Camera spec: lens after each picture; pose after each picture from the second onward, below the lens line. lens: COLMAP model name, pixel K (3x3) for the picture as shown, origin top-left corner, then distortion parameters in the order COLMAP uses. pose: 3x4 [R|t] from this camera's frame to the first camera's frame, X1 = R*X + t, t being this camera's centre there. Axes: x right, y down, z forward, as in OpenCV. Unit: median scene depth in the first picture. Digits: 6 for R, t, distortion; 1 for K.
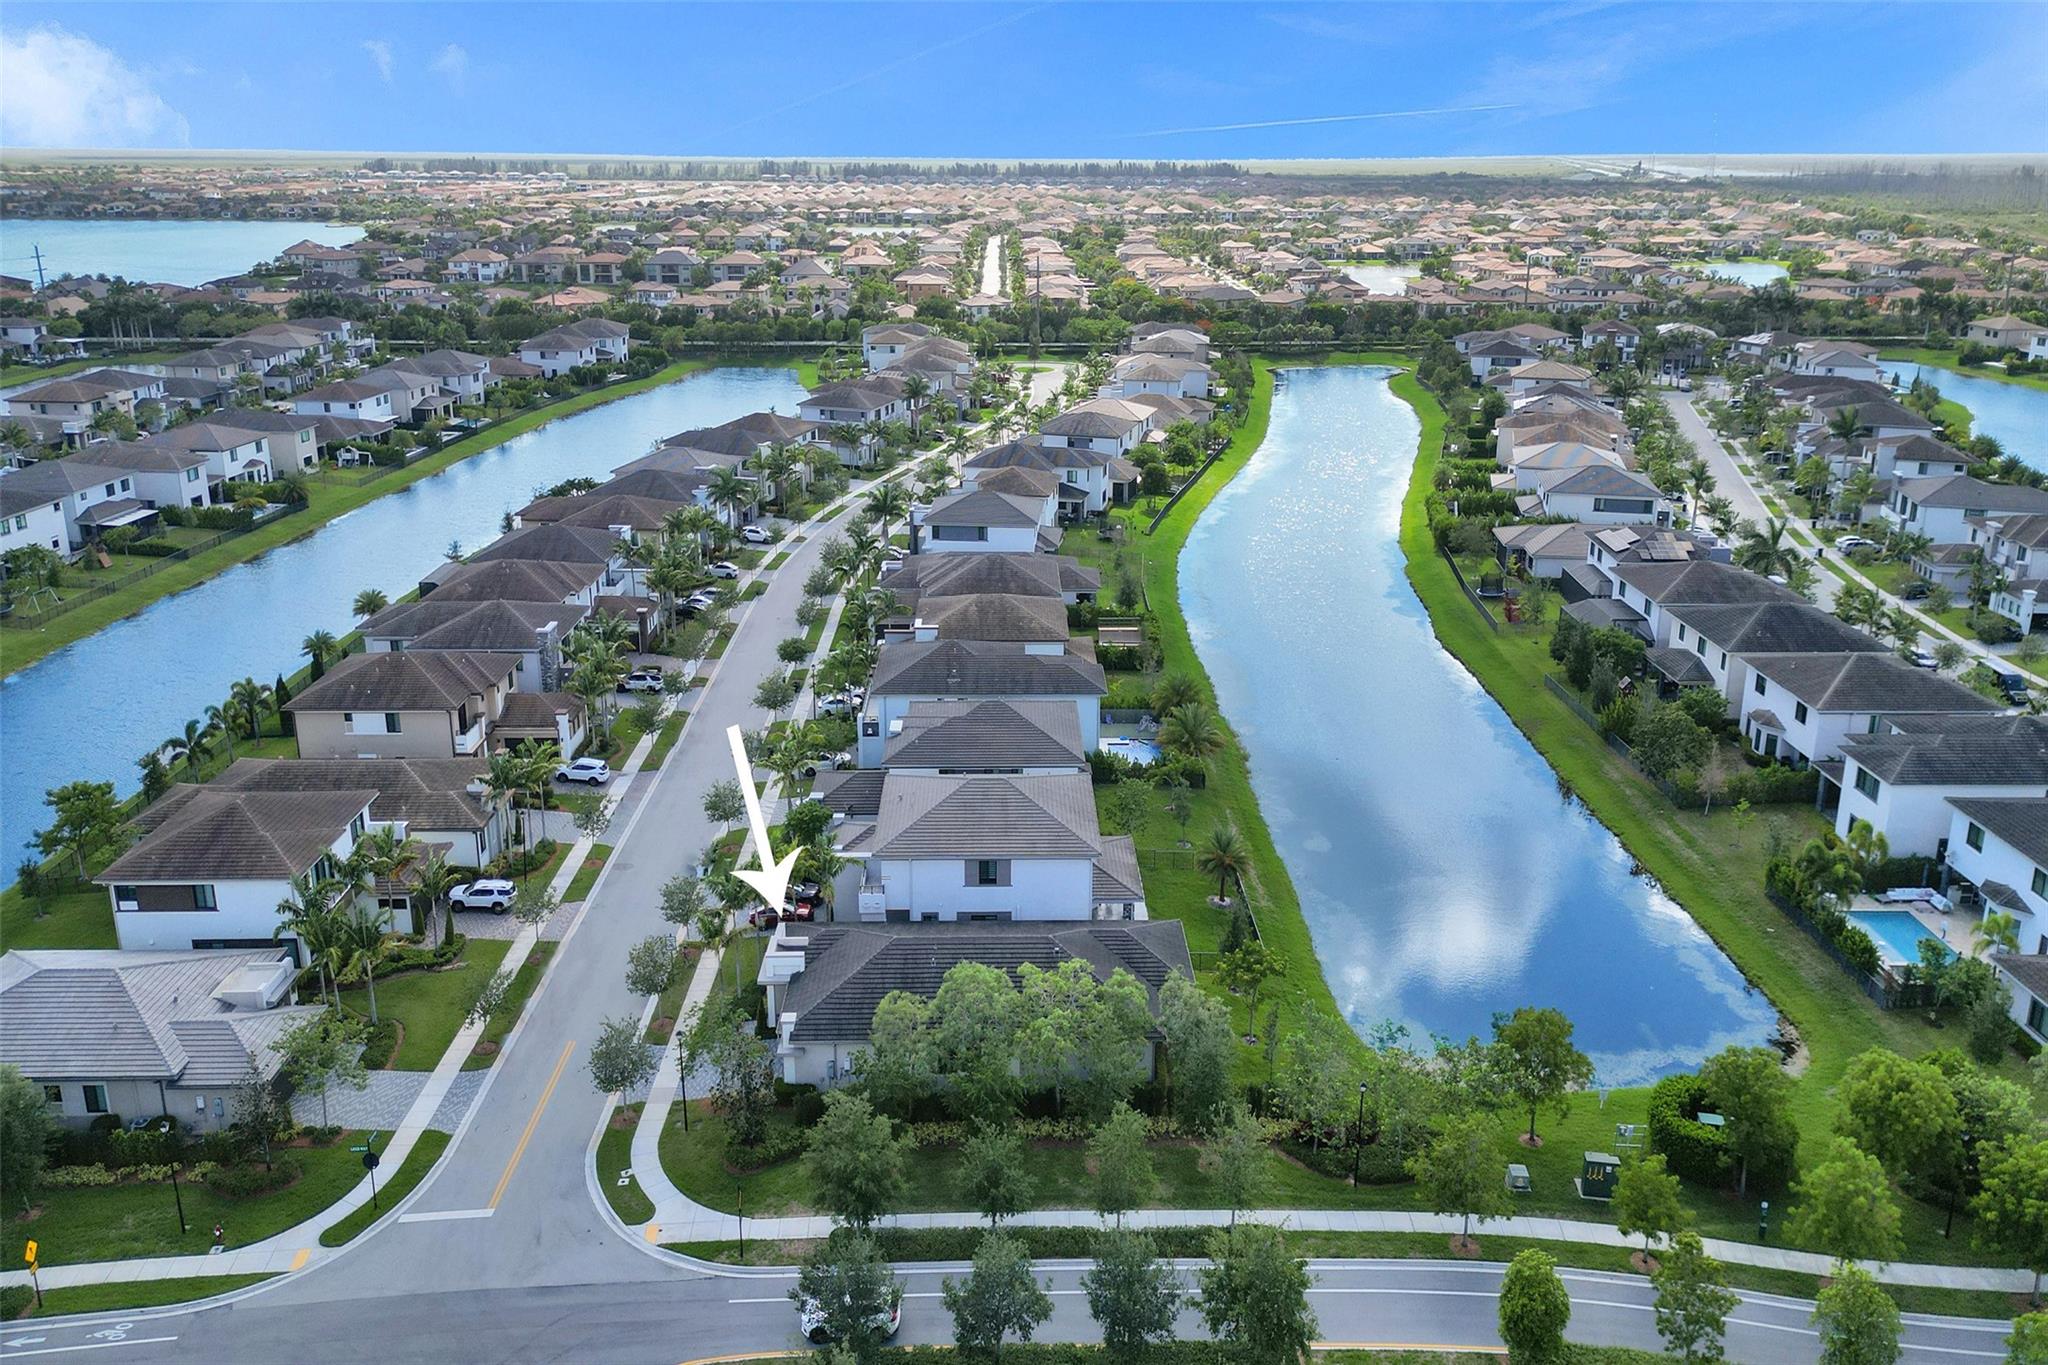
lens RADIAL K [[1397.9, 0, 1024.0], [0, 1397.9, 682.5], [0, 0, 1]] dist [0.098294, -0.112618]
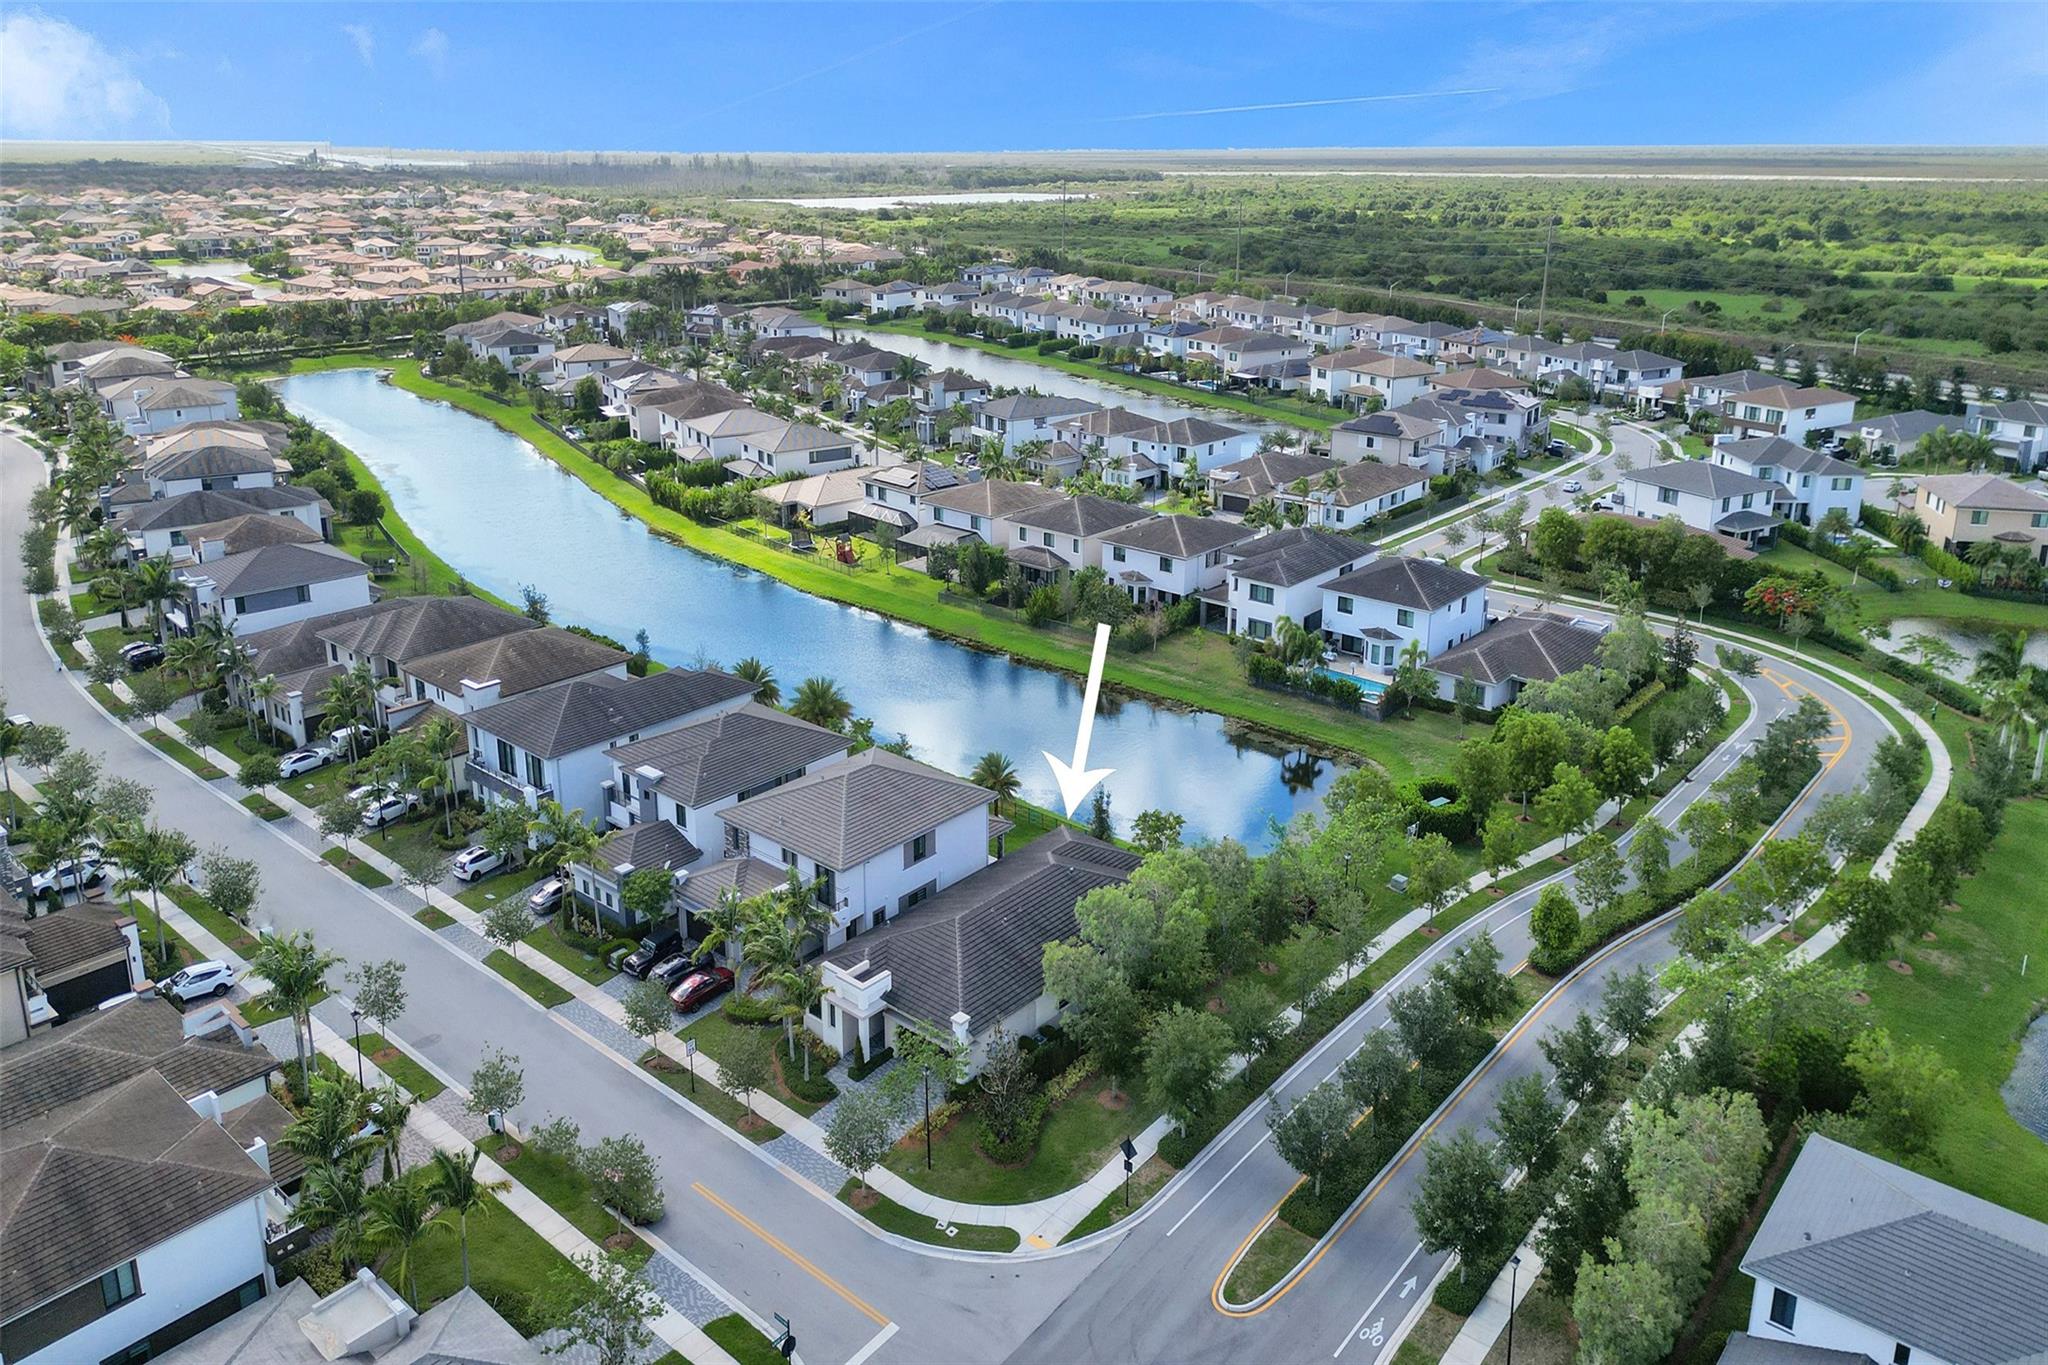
lens RADIAL K [[1397.9, 0, 1024.0], [0, 1397.9, 682.5], [0, 0, 1]] dist [0.098294, -0.112618]
pose [[0.665879, -0.266627, 0.696790, -0.631279], [0.261484, 0.958122, 0.116741, -0.077291], [-0.698736, 0.104464, 0.707712, 0.197683]]
